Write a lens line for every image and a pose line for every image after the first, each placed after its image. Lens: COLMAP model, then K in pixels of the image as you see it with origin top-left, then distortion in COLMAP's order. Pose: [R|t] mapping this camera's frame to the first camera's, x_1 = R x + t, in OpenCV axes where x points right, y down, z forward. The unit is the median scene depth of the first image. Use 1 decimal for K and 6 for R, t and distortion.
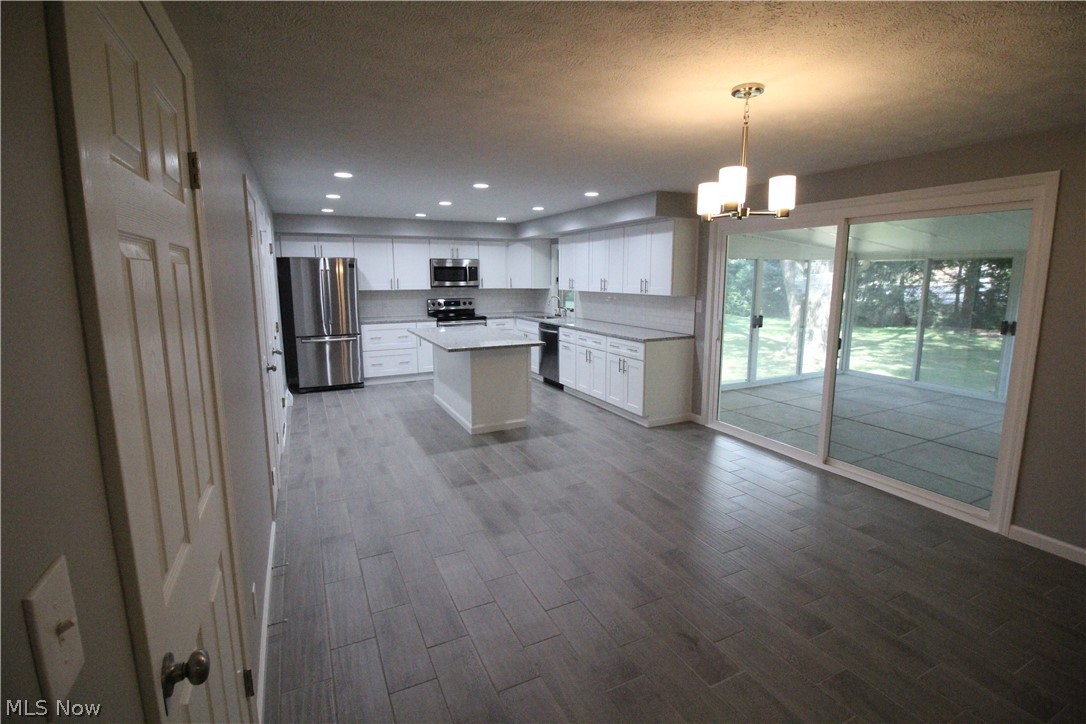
lens RADIAL K [[502.5, 0, 544.2], [0, 502.5, 353.4], [0, 0, 1]] dist [-0.012975, -0.000628]
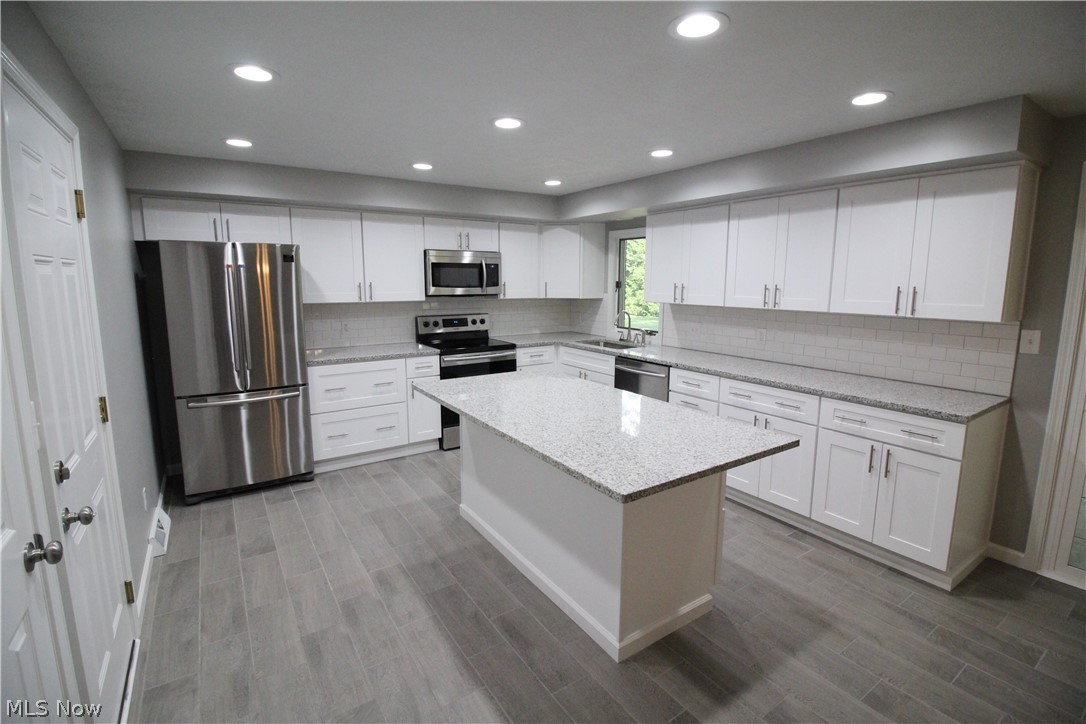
lens RADIAL K [[502.5, 0, 544.2], [0, 502.5, 353.4], [0, 0, 1]] dist [-0.012975, -0.000628]
pose [[0.990947, -0.015368, 0.133373, -0.186419], [0.016134, 0.999859, -0.004665, -0.066789], [-0.133283, 0.006775, 0.991055, 0.434318]]
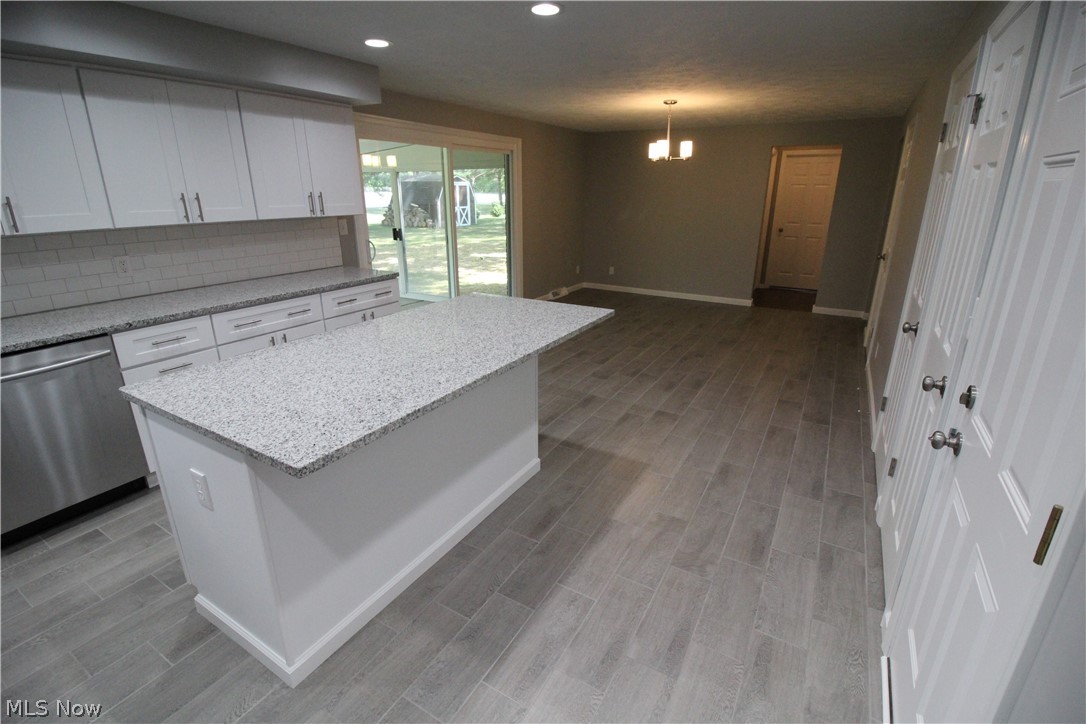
lens RADIAL K [[502.5, 0, 544.2], [0, 502.5, 353.4], [0, 0, 1]] dist [-0.012975, -0.000628]
pose [[-0.553593, -0.261067, 0.790809, -0.417211], [0.126748, 0.912117, 0.389842, -0.136669], [-0.823085, 0.316047, -0.471852, 0.892660]]
